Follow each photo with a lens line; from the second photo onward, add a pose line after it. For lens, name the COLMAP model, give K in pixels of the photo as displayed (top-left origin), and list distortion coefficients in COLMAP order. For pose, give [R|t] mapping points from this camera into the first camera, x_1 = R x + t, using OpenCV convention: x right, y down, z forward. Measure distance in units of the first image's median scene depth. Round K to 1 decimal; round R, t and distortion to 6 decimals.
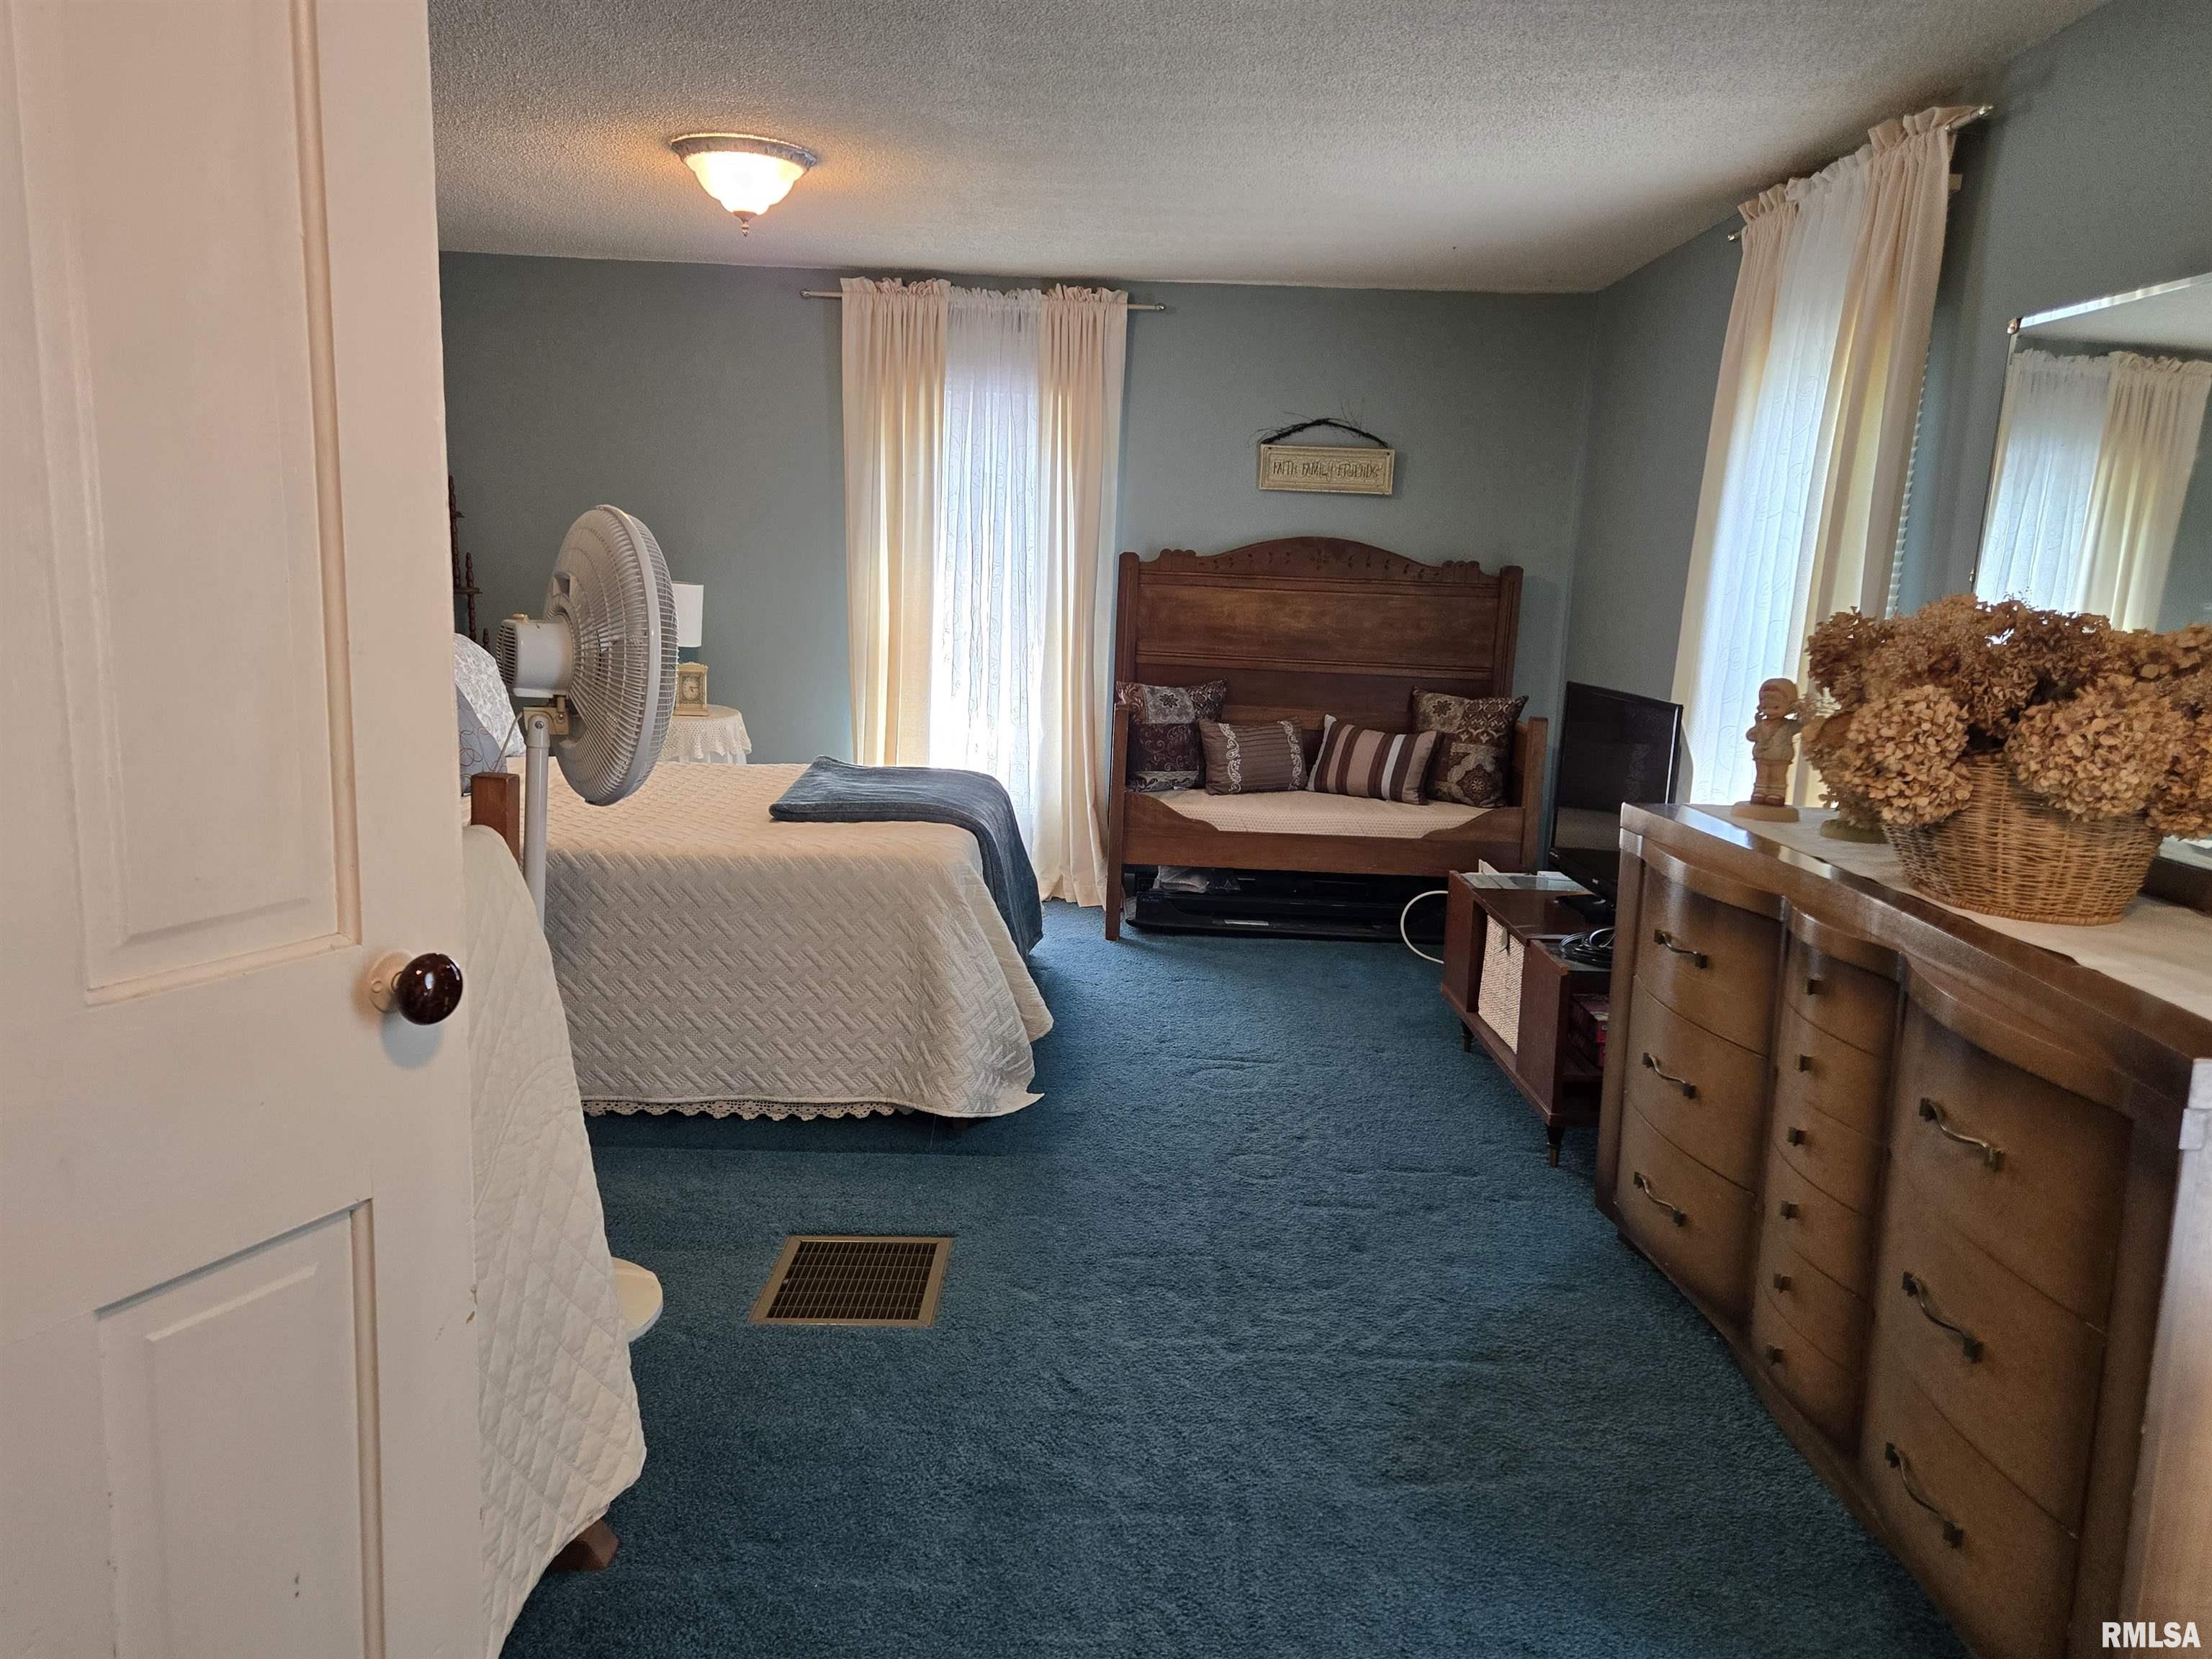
lens RADIAL K [[1628.8, 0, 1102.9], [0, 1628.8, 839.7], [0, 0, 1]] dist [0.080905, -0.063759]
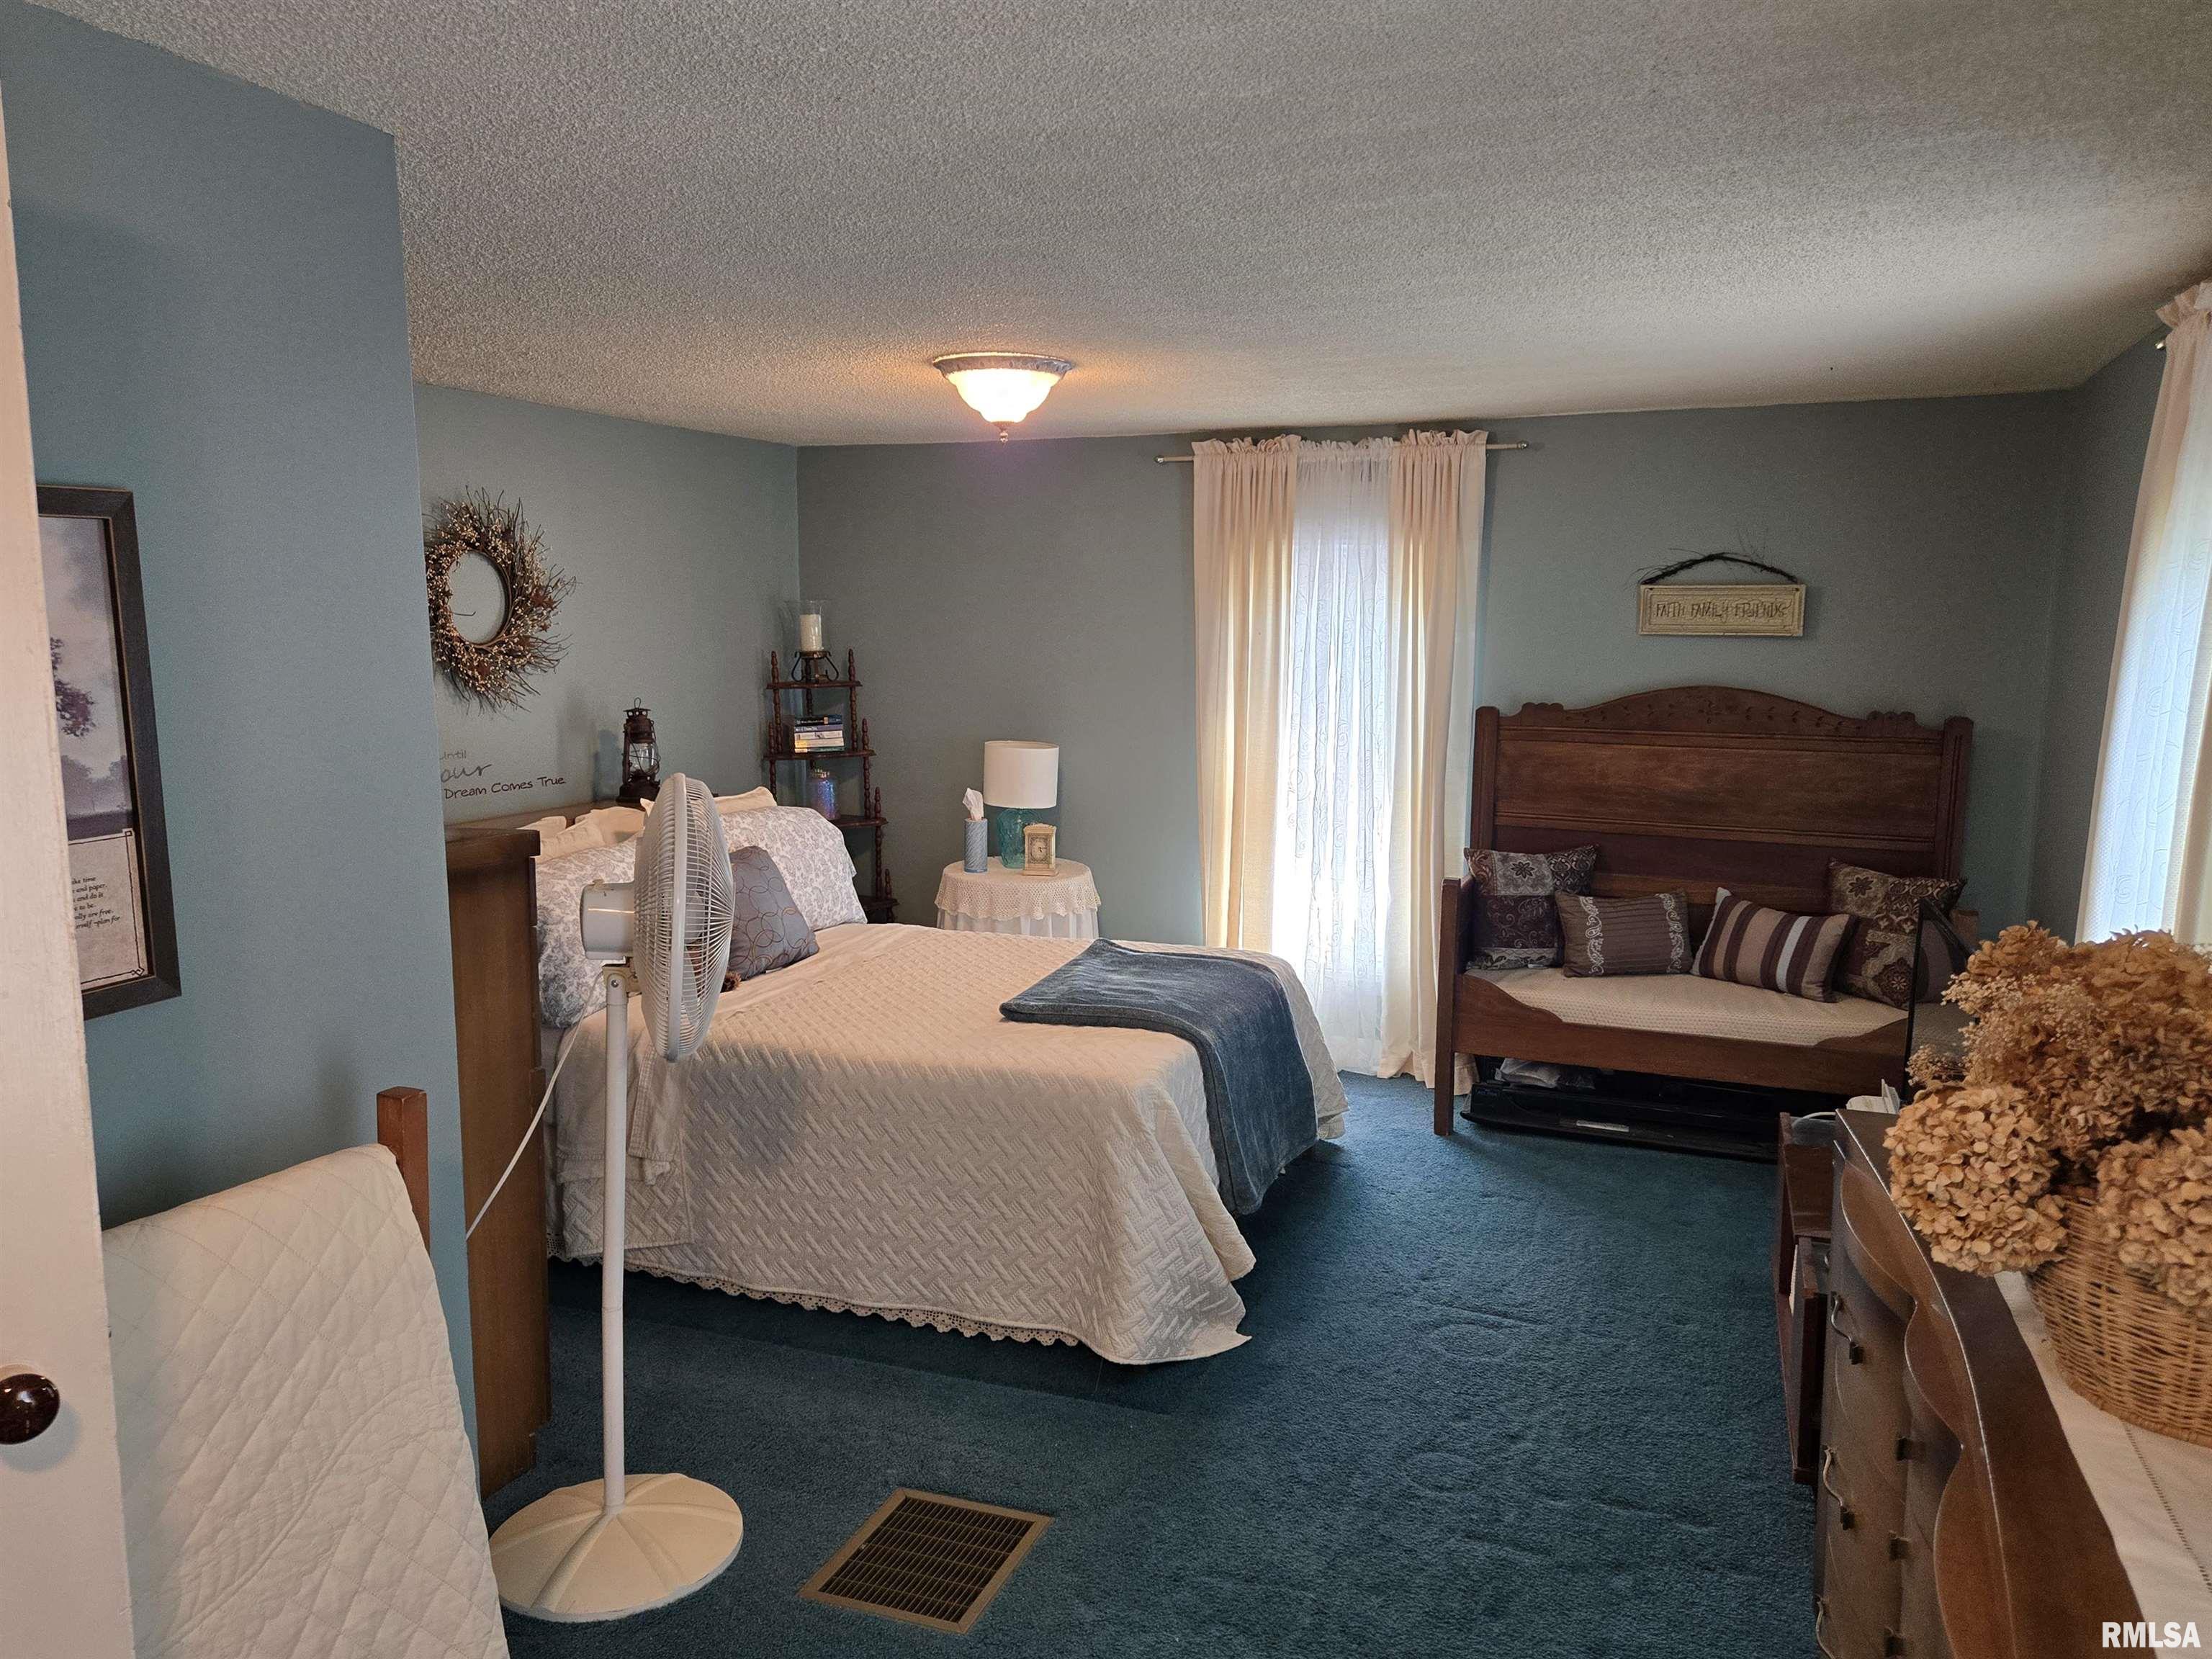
lens RADIAL K [[1628.8, 0, 1107.5], [0, 1628.8, 836.1], [0, 0, 1]] dist [0.080905, -0.063759]
pose [[0.932231, 0.016106, -0.361505, 0.203468], [-0.030906, 0.998902, -0.035196, -0.085563], [0.360542, 0.043983, 0.931705, 0.085625]]
